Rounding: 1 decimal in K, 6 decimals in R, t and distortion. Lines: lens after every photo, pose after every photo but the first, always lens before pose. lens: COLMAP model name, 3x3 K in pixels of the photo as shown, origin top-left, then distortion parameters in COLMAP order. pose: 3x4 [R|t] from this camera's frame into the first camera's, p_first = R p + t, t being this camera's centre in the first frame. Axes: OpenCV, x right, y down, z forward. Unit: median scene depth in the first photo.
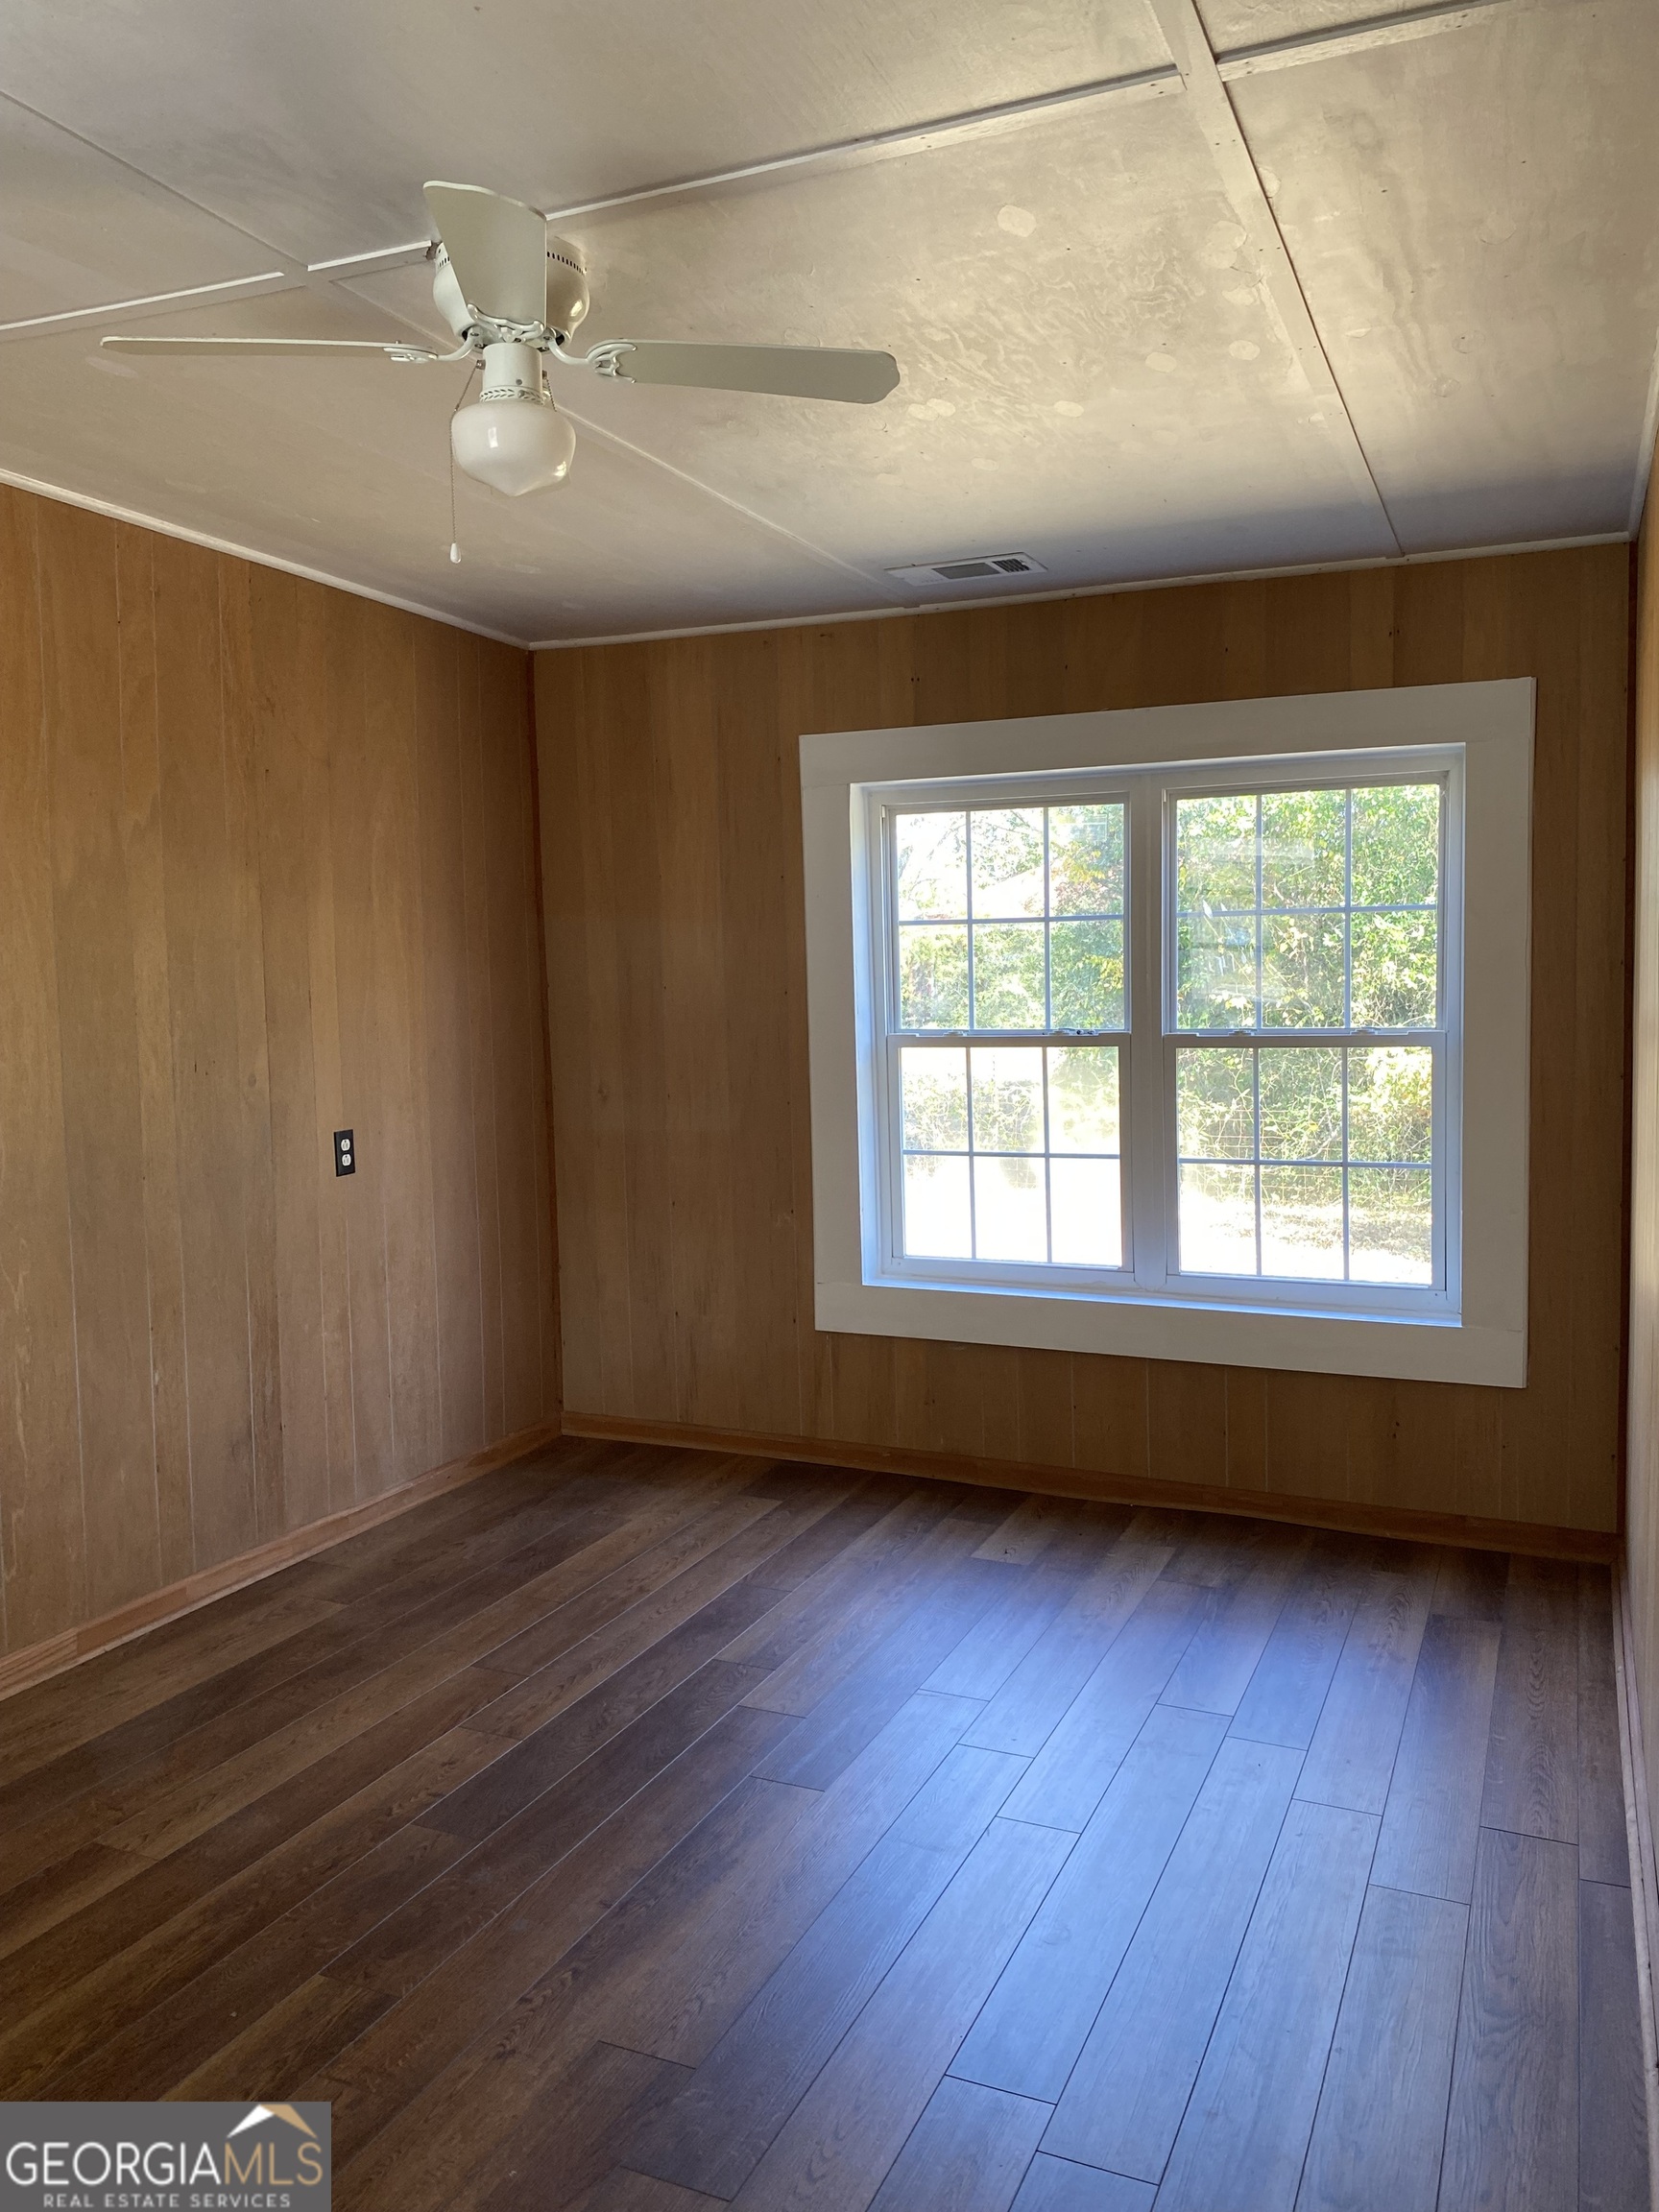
lens RADIAL K [[1670.4, 0, 829.9], [0, 1670.4, 1092.3], [0, 0, 1]] dist [0.053617, -0.076891]
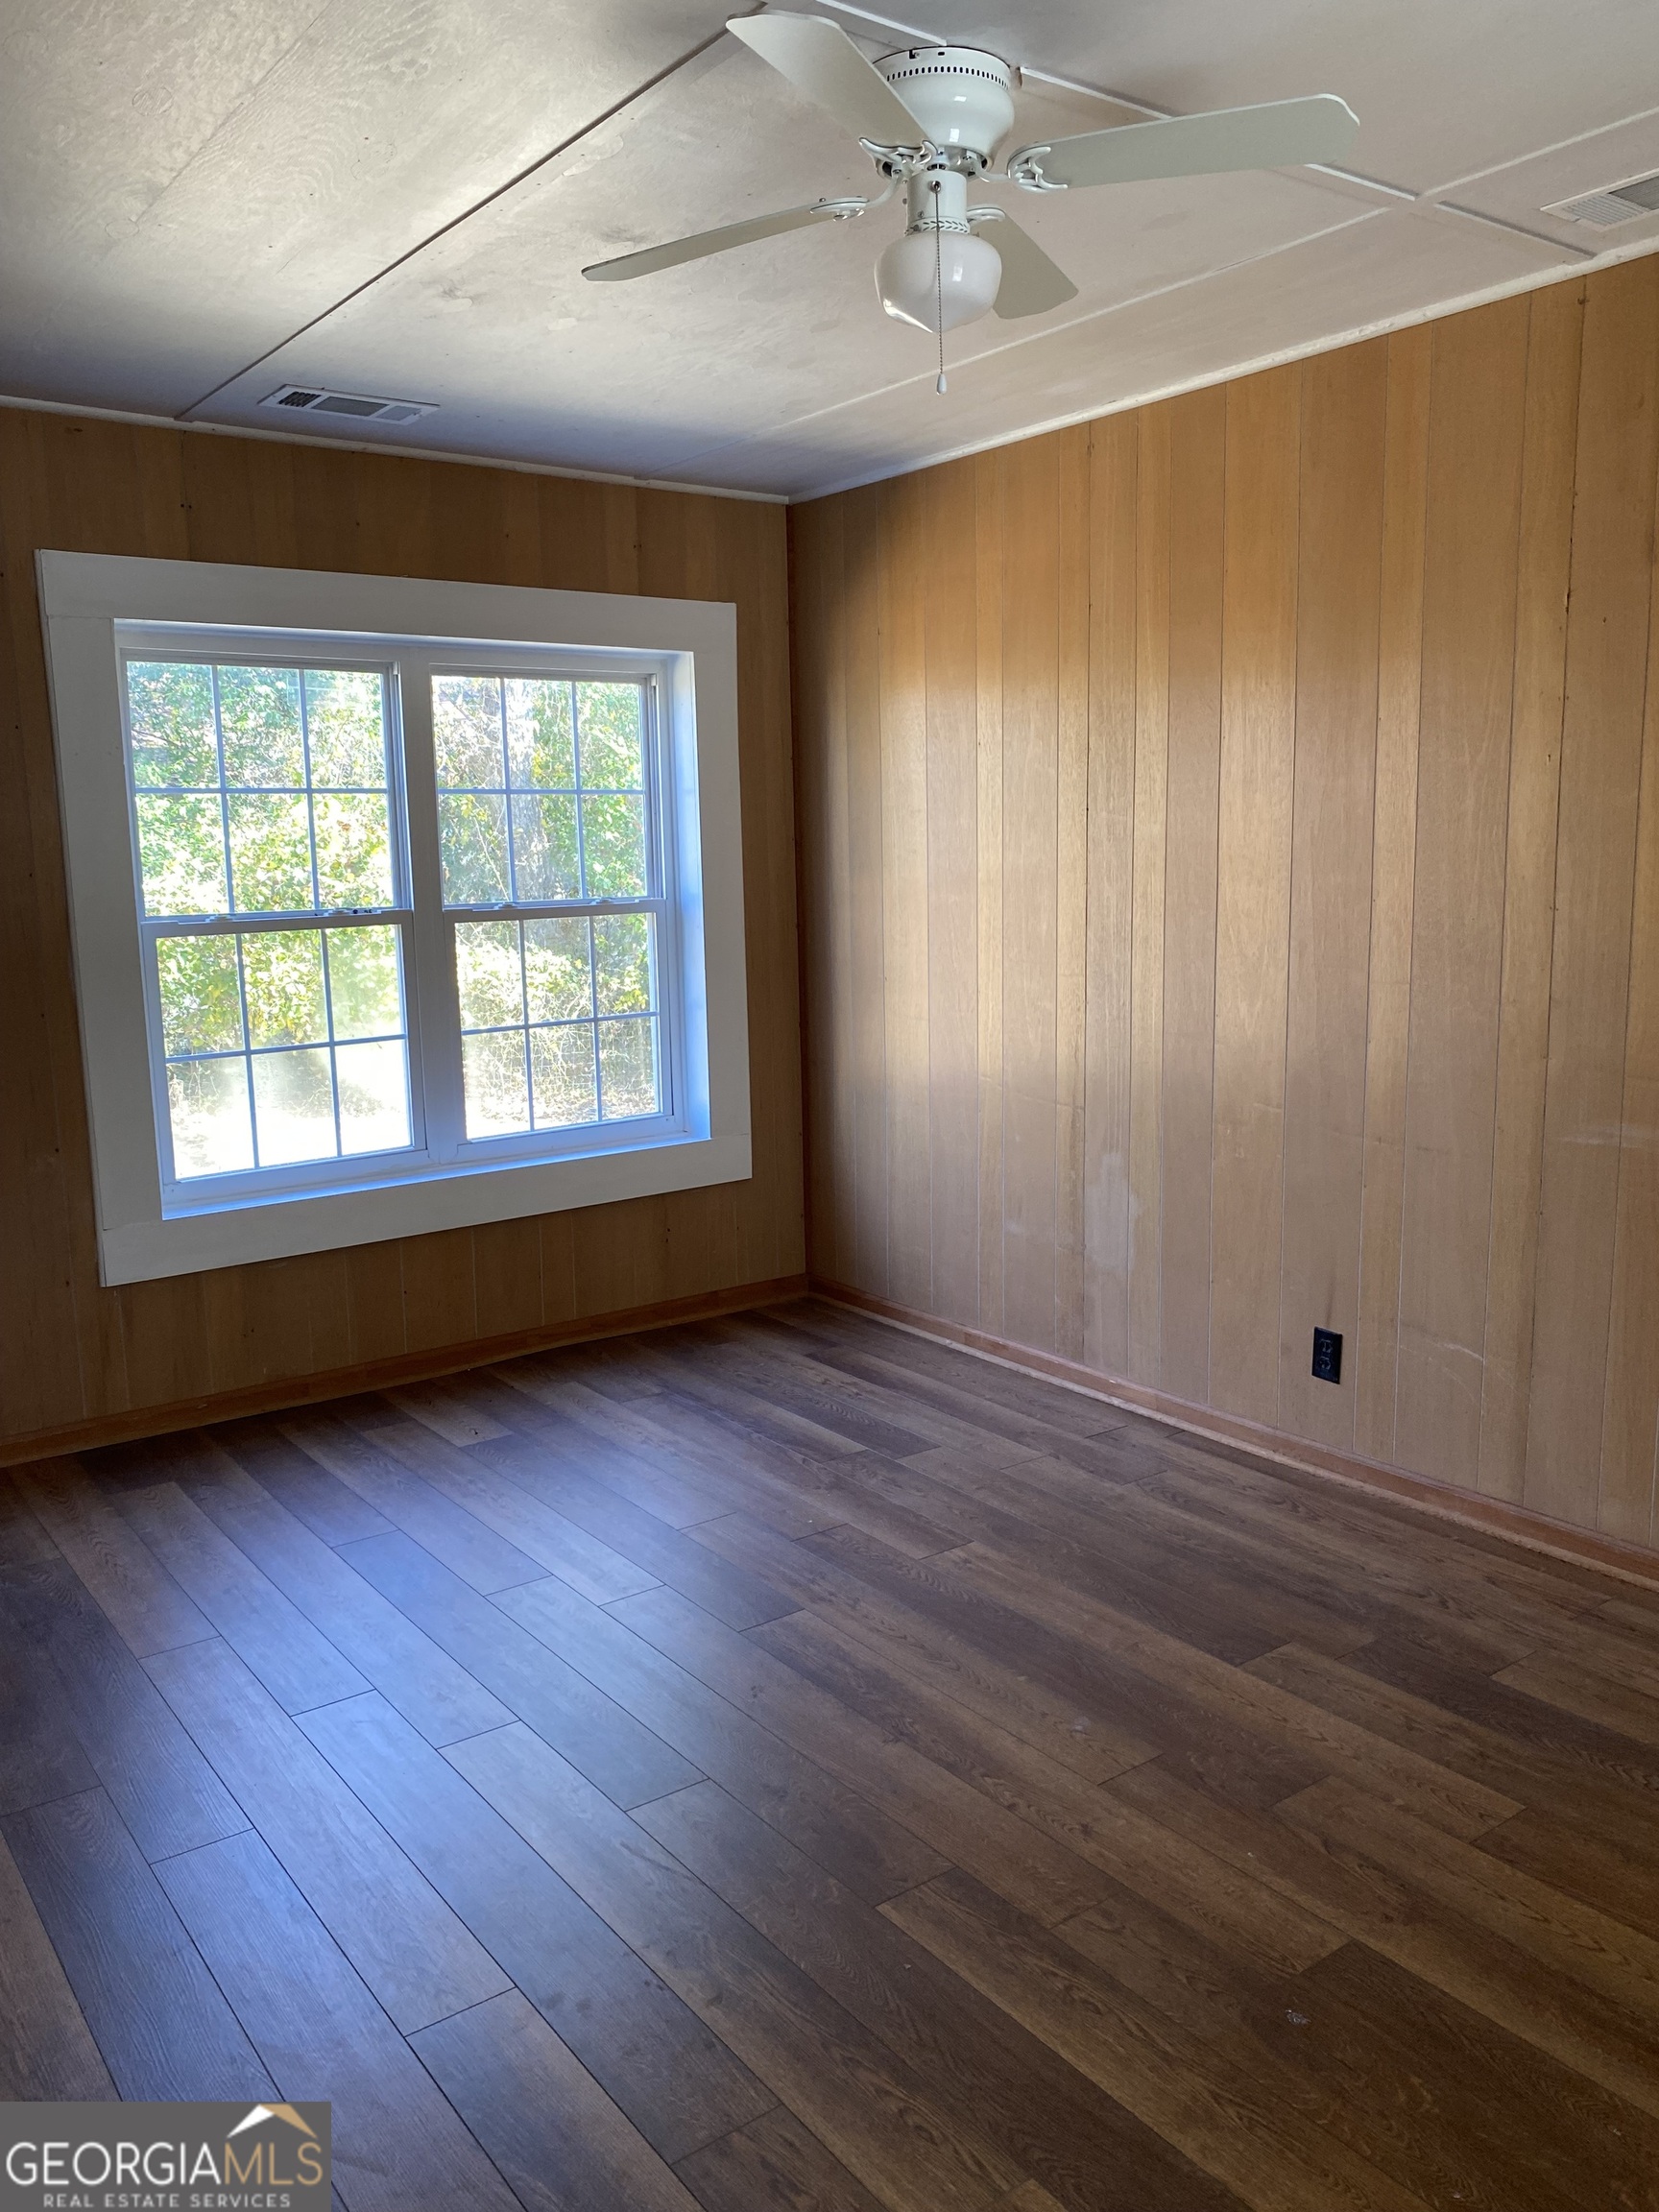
lens RADIAL K [[1670.4, 0, 829.9], [0, 1670.4, 1092.3], [0, 0, 1]] dist [0.053617, -0.076891]
pose [[0.497442, -0.128153, 0.857979, -0.572244], [0.080215, 0.991586, 0.101602, -0.009476], [-0.863781, 0.018281, 0.503536, 0.289648]]
